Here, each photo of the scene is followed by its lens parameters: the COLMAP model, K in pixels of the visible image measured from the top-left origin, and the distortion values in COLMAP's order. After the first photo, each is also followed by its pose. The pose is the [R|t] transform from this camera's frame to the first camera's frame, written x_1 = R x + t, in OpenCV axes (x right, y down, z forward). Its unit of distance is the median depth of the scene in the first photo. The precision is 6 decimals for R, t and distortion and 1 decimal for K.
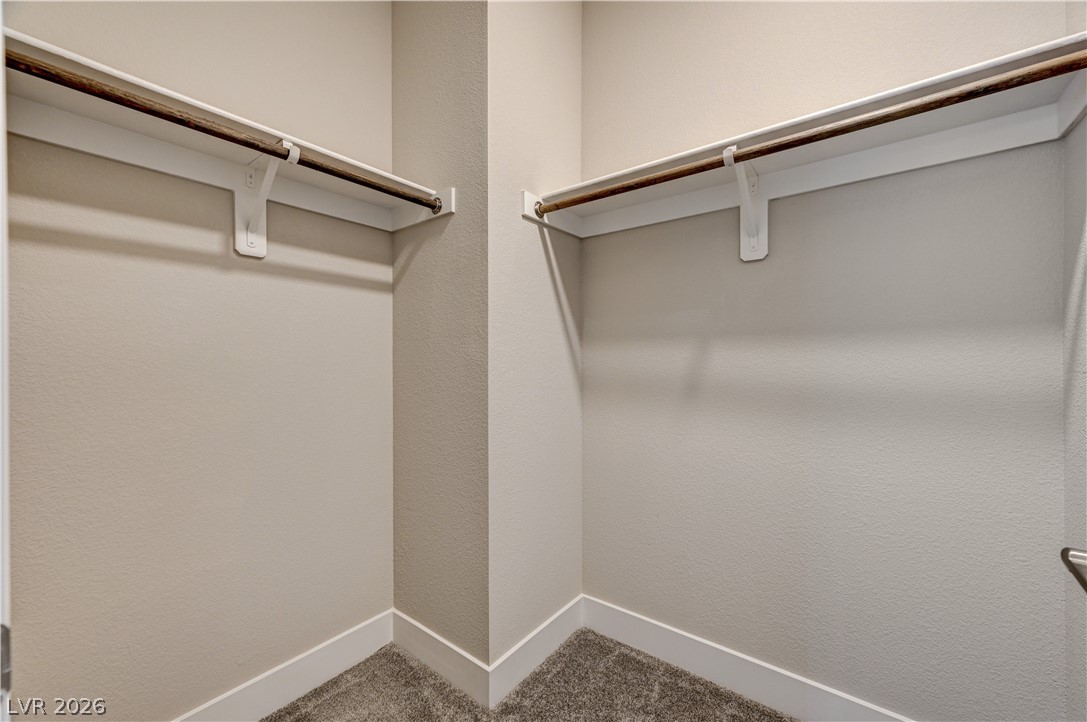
lens RADIAL K [[433.2, 0, 543.5], [0, 433.2, 361.0], [0, 0, 1]] dist [0.008031, 0.000237]
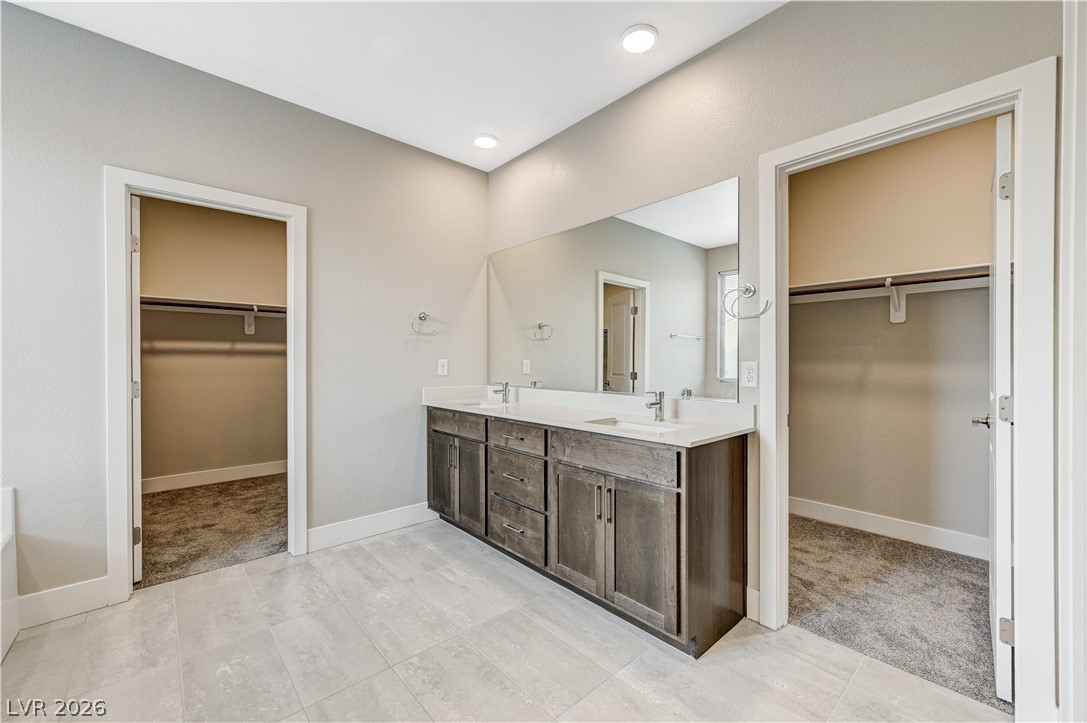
lens RADIAL K [[436.1, 0, 543.5], [0, 436.1, 361.5], [0, 0, 1]] dist [-0.000568, -0.000054]
pose [[0.983564, 0.001073, -0.180558, -0.855090], [-0.001062, 0.999999, 0.000156, -0.049860], [0.180558, 0.000038, 0.983564, -1.436522]]
